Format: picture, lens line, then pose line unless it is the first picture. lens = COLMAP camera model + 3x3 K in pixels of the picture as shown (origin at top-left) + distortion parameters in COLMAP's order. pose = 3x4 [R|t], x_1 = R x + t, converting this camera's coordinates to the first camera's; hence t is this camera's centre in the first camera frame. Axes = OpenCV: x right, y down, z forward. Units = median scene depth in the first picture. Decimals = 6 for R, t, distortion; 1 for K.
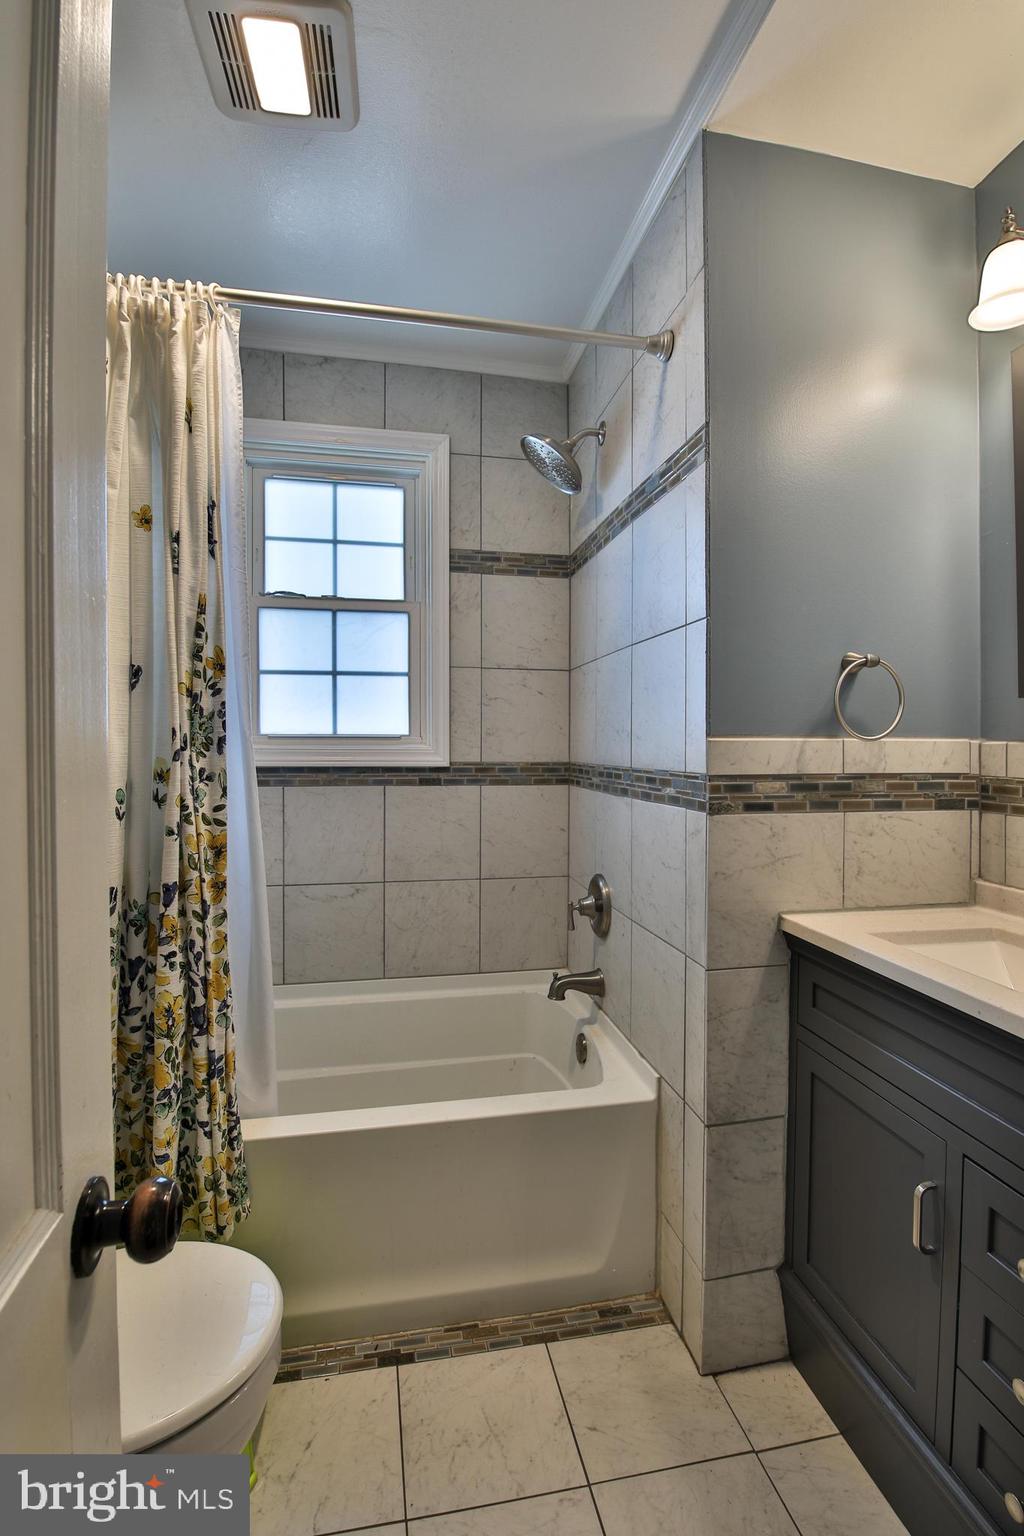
lens RADIAL K [[710.4, 0, 513.4], [0, 710.4, 758.7], [0, 0, 1]] dist [-0.005191, -0.009123]
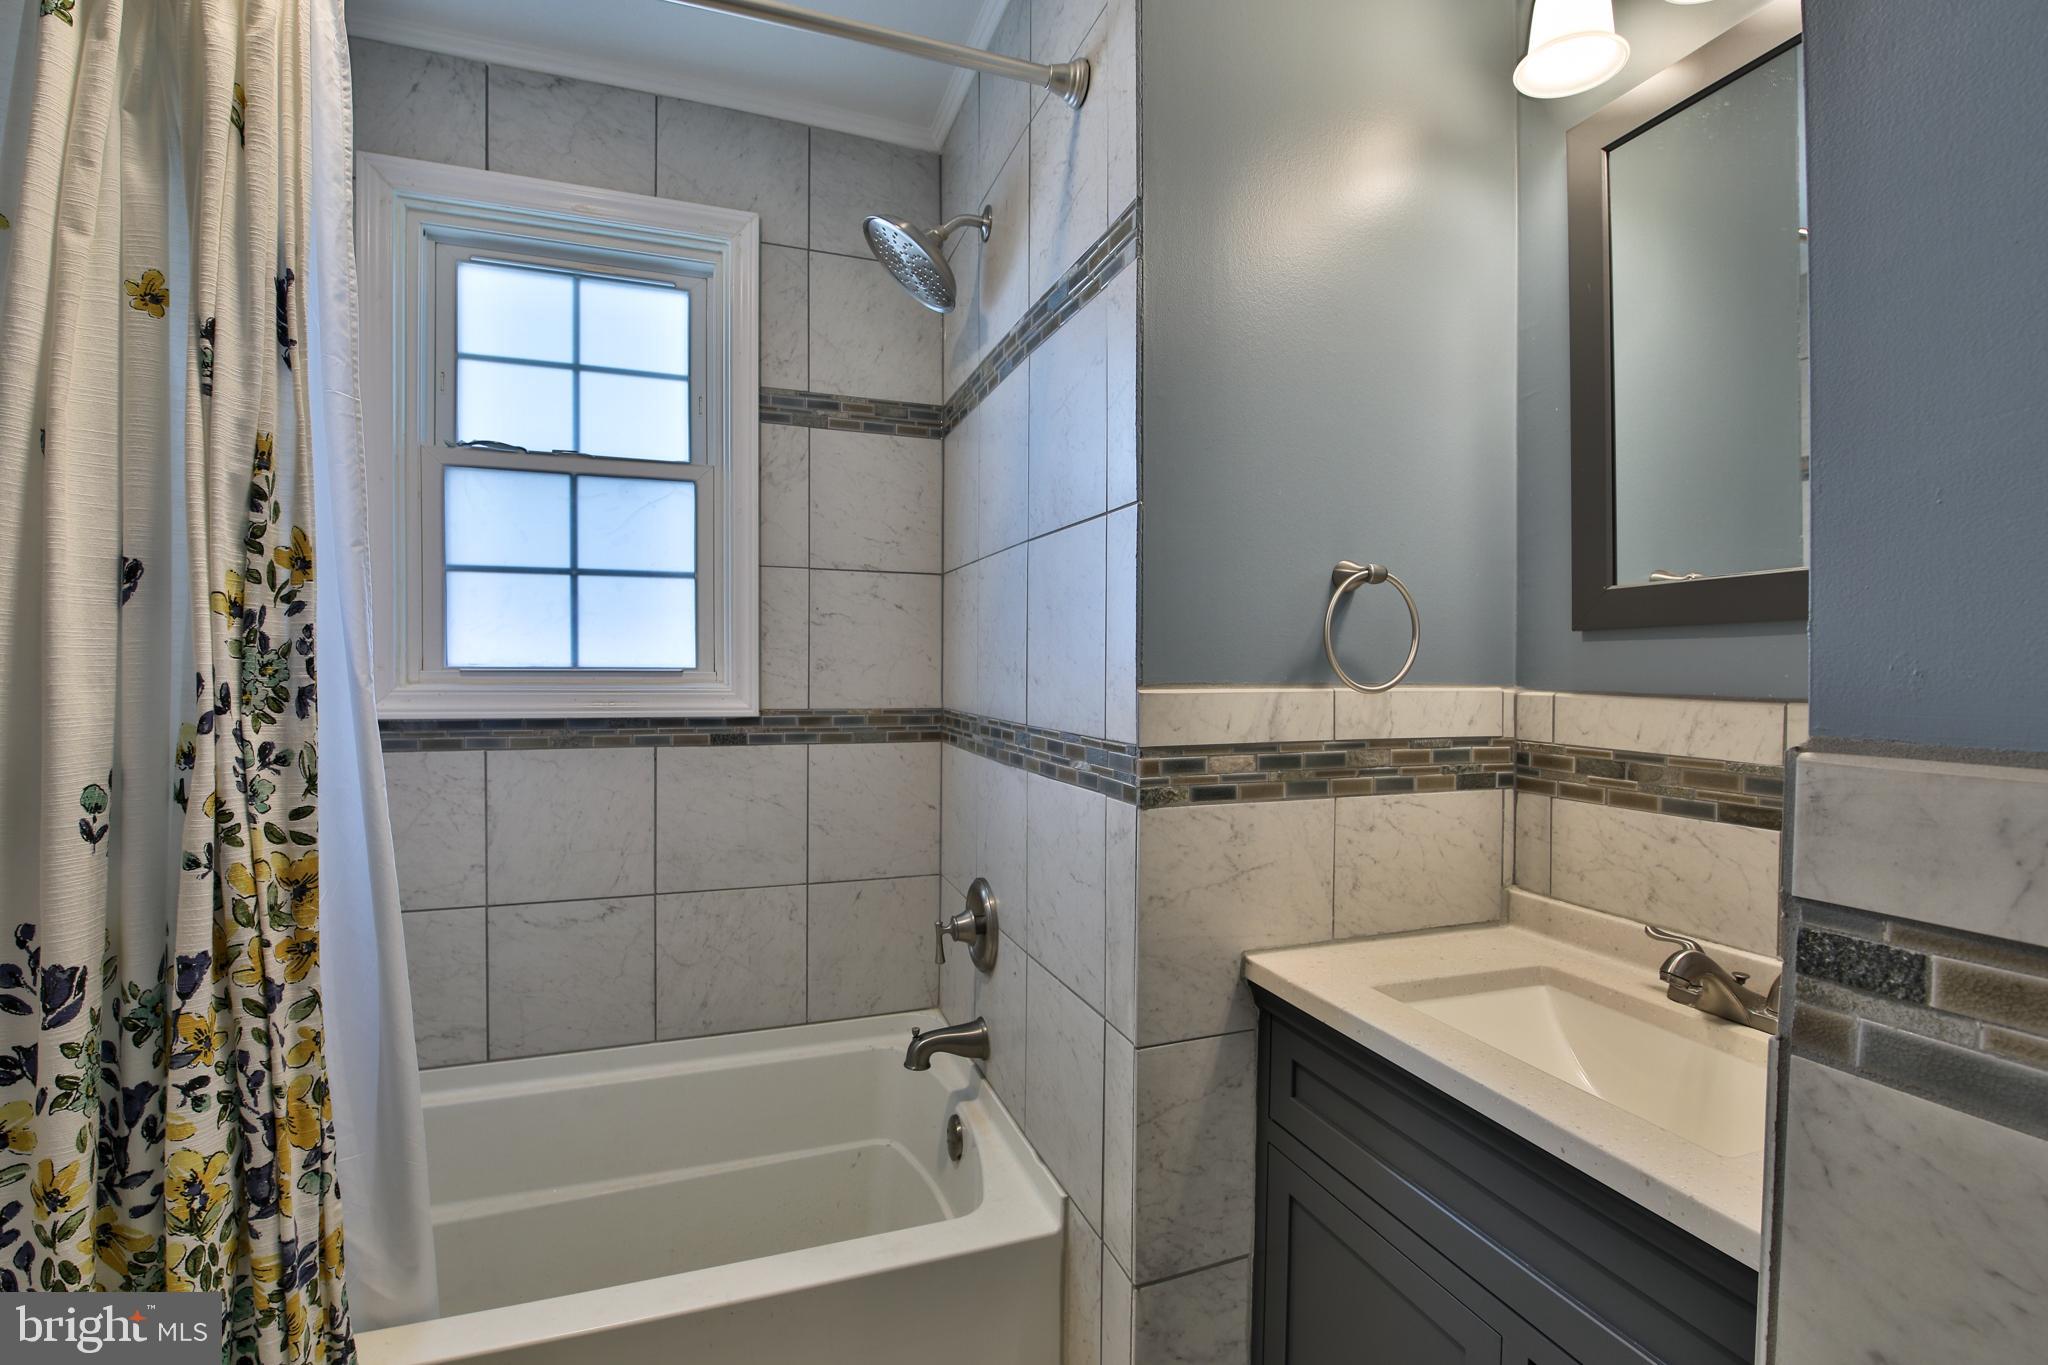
lens RADIAL K [[947.1, 0, 1024.9], [0, 947.1, 690.5], [0, 0, 1]] dist [-0.005191, -0.009123]
pose [[0.989030, 0.001721, 0.147708, 0.041681], [-0.002367, 0.999988, 0.004196, -0.029357], [-0.147699, -0.004500, 0.989022, 0.154018]]
